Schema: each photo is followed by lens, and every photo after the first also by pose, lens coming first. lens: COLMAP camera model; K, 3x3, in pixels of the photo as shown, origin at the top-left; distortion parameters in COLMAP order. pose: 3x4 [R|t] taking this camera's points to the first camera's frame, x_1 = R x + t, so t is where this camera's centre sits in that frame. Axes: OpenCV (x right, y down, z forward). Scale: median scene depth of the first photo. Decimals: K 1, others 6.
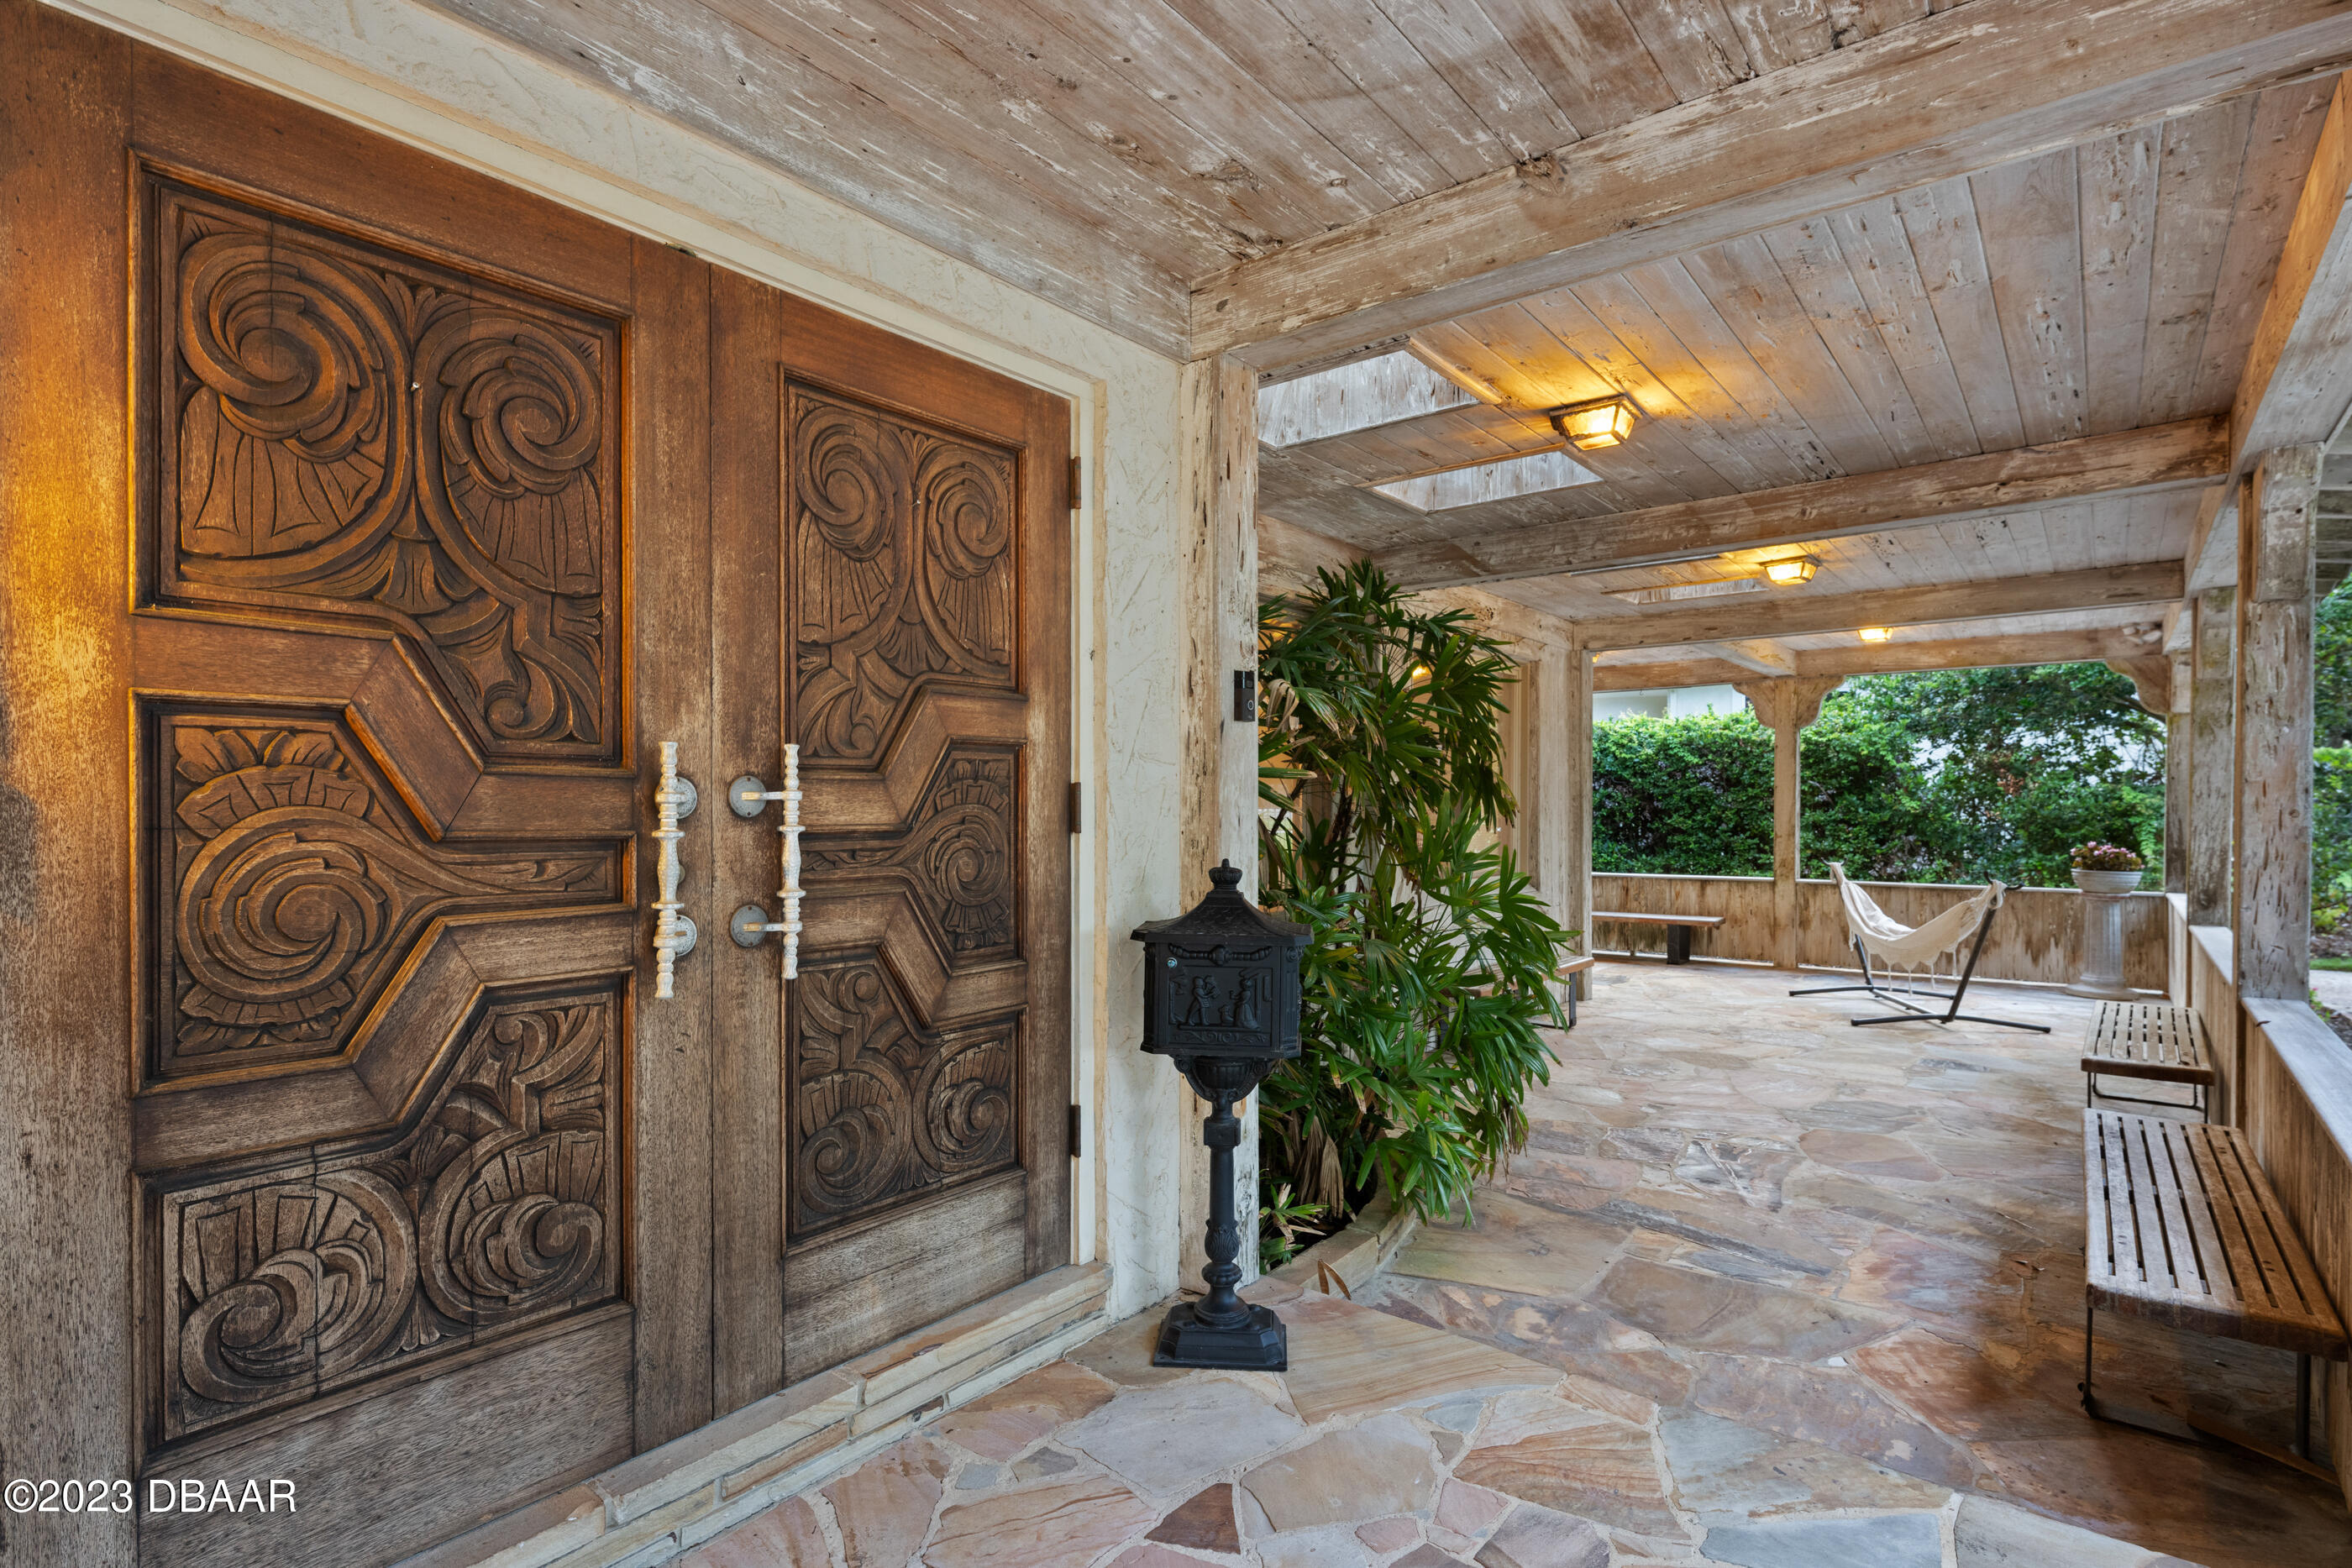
lens RADIAL K [[1153.1, 0, 1174.0], [0, 1153.1, 801.0], [0, 0, 1]] dist [-0.000388, -0.000364]
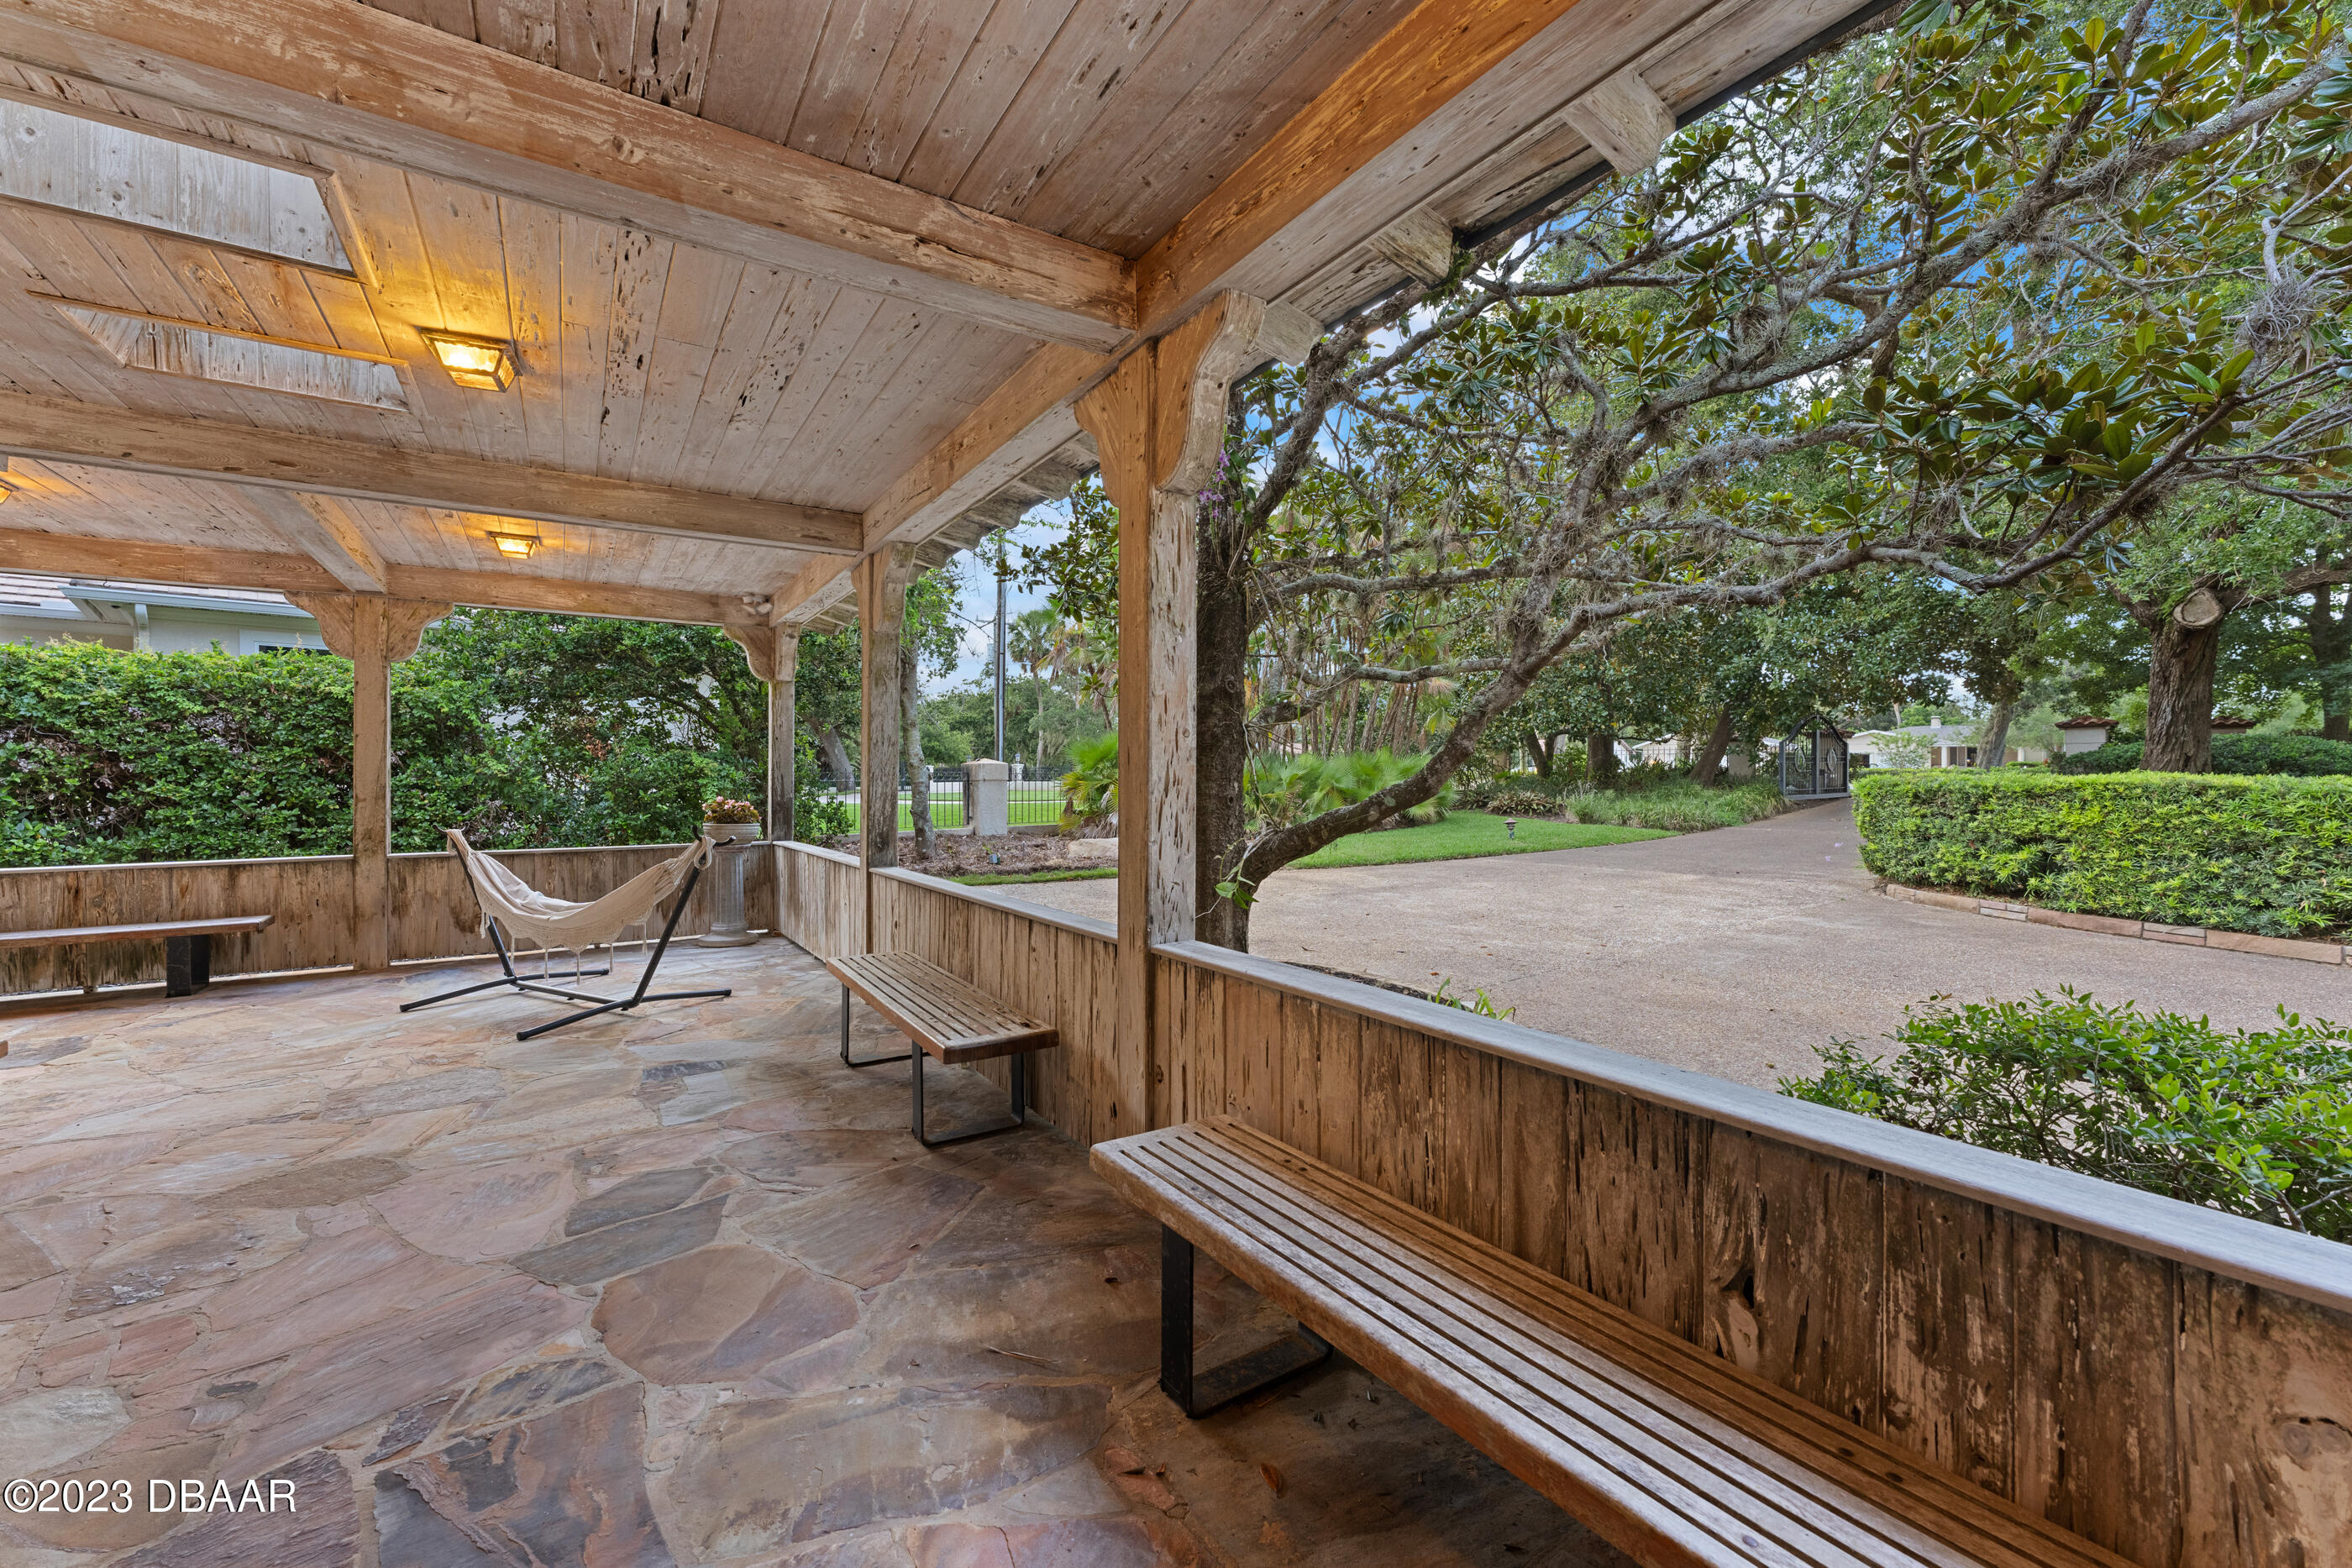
lens RADIAL K [[943.2, 0, 1174.2], [0, 943.2, 783.9], [0, 0, 1]] dist [0.003306, -0.000204]
pose [[0.318528, -0.003397, 0.947907, 0.095535], [0.000192, 0.999994, 0.003519, 0.016984], [-0.947914, -0.000939, 0.318526, 0.272683]]
